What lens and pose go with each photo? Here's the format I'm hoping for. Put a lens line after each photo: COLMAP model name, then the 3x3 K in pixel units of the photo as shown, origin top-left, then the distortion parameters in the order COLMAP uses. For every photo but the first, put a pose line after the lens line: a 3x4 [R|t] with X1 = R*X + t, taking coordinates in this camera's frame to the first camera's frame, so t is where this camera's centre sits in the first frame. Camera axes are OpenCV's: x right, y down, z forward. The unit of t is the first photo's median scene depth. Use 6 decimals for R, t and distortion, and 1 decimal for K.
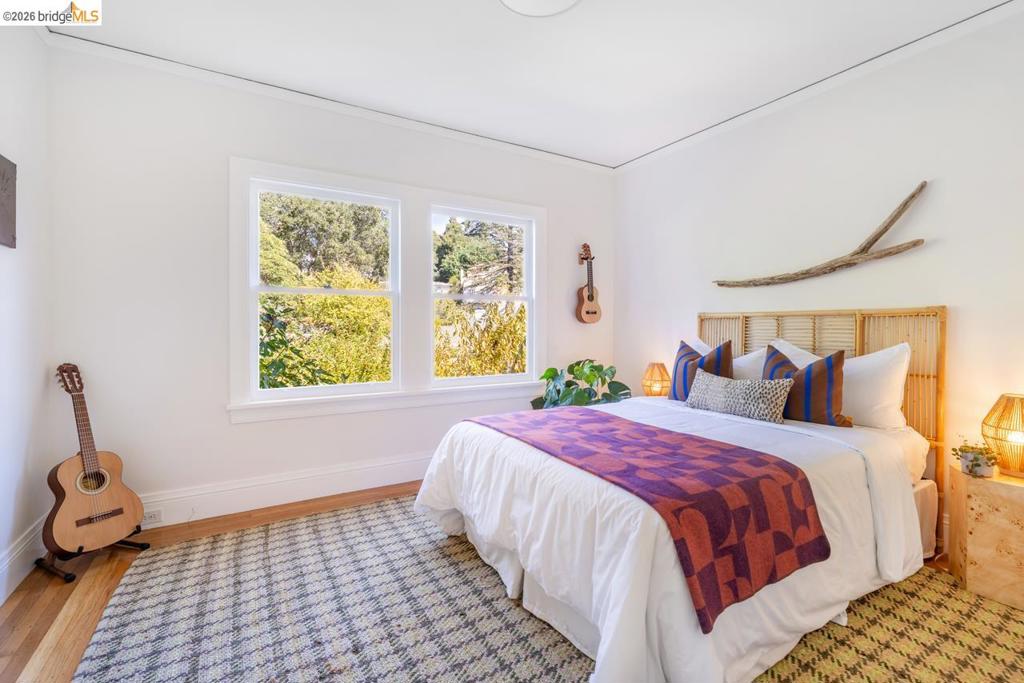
lens RADIAL K [[449.2, 0, 512.7], [0, 449.2, 333.4], [0, 0, 1]] dist [-0.000765, -0.000098]
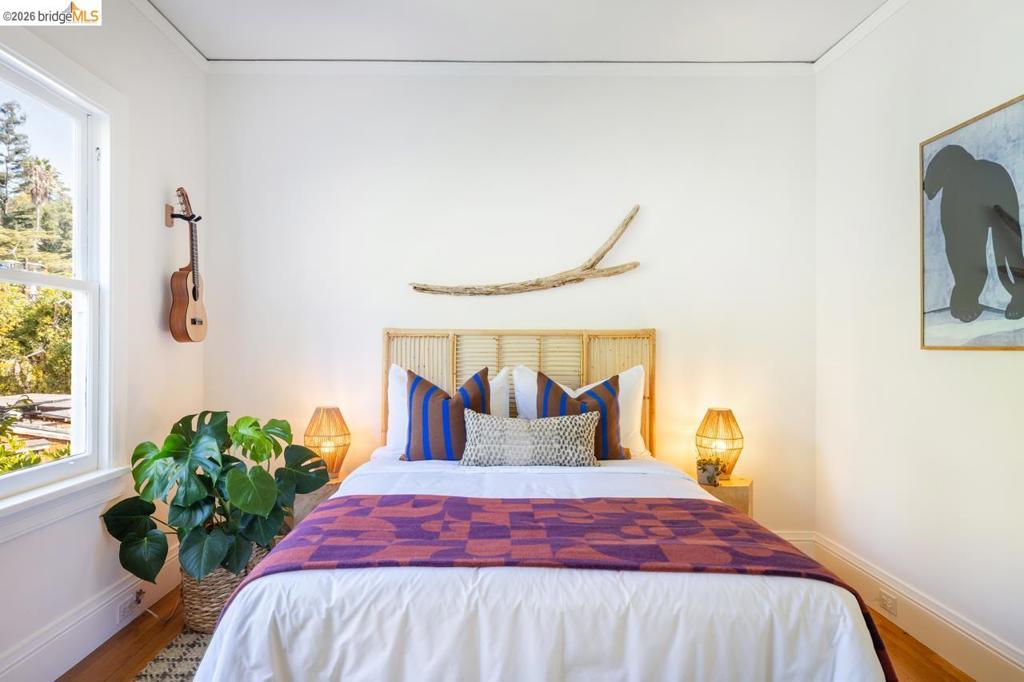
lens RADIAL K [[678.3, 0, 511.4], [0, 678.3, 344.2], [0, 0, 1]] dist [0.011013, 0.000439]
pose [[0.508560, 0.001031, 0.861026, -0.489970], [0.011986, 0.999894, -0.008278, -0.014316], [-0.860943, 0.014530, 0.508494, 0.428855]]
